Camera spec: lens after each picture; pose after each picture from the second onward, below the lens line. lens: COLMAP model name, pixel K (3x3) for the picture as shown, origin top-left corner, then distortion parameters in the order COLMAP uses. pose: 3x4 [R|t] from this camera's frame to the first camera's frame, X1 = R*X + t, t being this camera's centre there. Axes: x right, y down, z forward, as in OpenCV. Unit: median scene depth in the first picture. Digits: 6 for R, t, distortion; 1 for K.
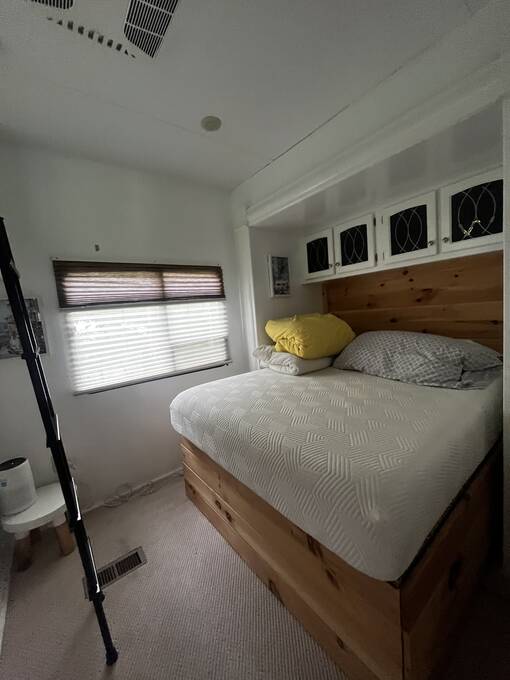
lens RADIAL K [[275.4, 0, 254.7], [0, 275.4, 338.6], [0, 0, 1]] dist [0.000521, 0.000610]
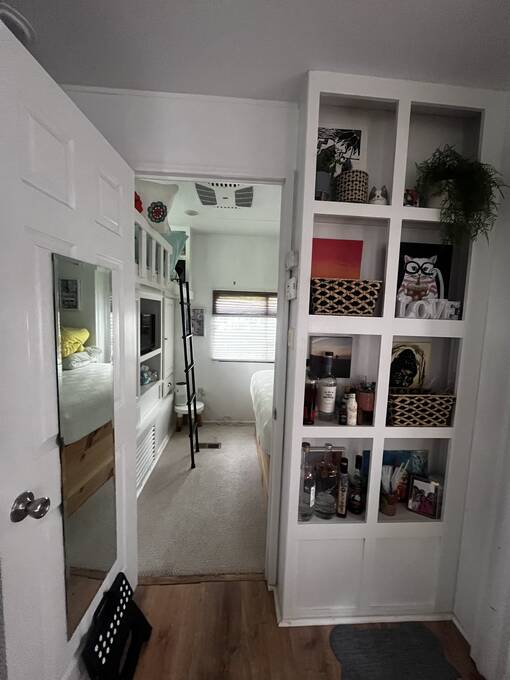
lens RADIAL K [[275.4, 0, 253.2], [0, 275.4, 340.9], [0, 0, 1]] dist [0.000521, 0.000610]
pose [[0.816360, 0.164613, -0.553587, 0.590013], [-0.161465, 0.985351, 0.054894, -0.073817], [0.554514, 0.044572, 0.830980, -0.416458]]
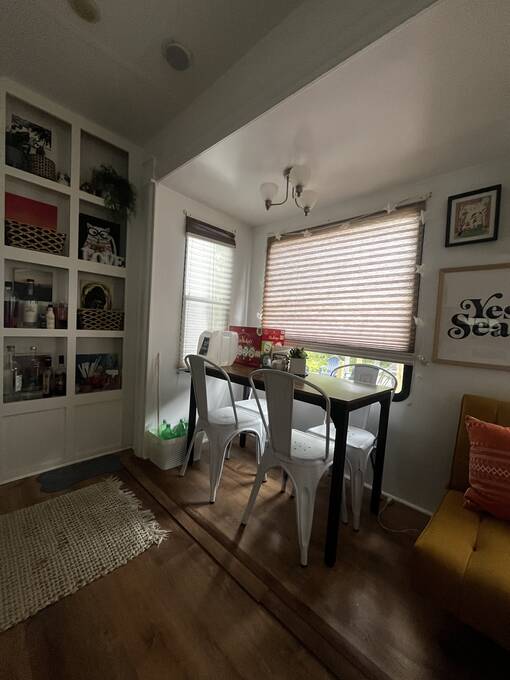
lens RADIAL K [[275.4, 0, 252.0], [0, 275.4, 339.1], [0, 0, 1]] dist [0.000521, 0.000610]
pose [[0.981552, 0.126336, 0.143507, 1.846028], [-0.117899, 0.990838, -0.065884, 0.555714], [-0.150516, 0.047749, 0.987454, -1.530033]]
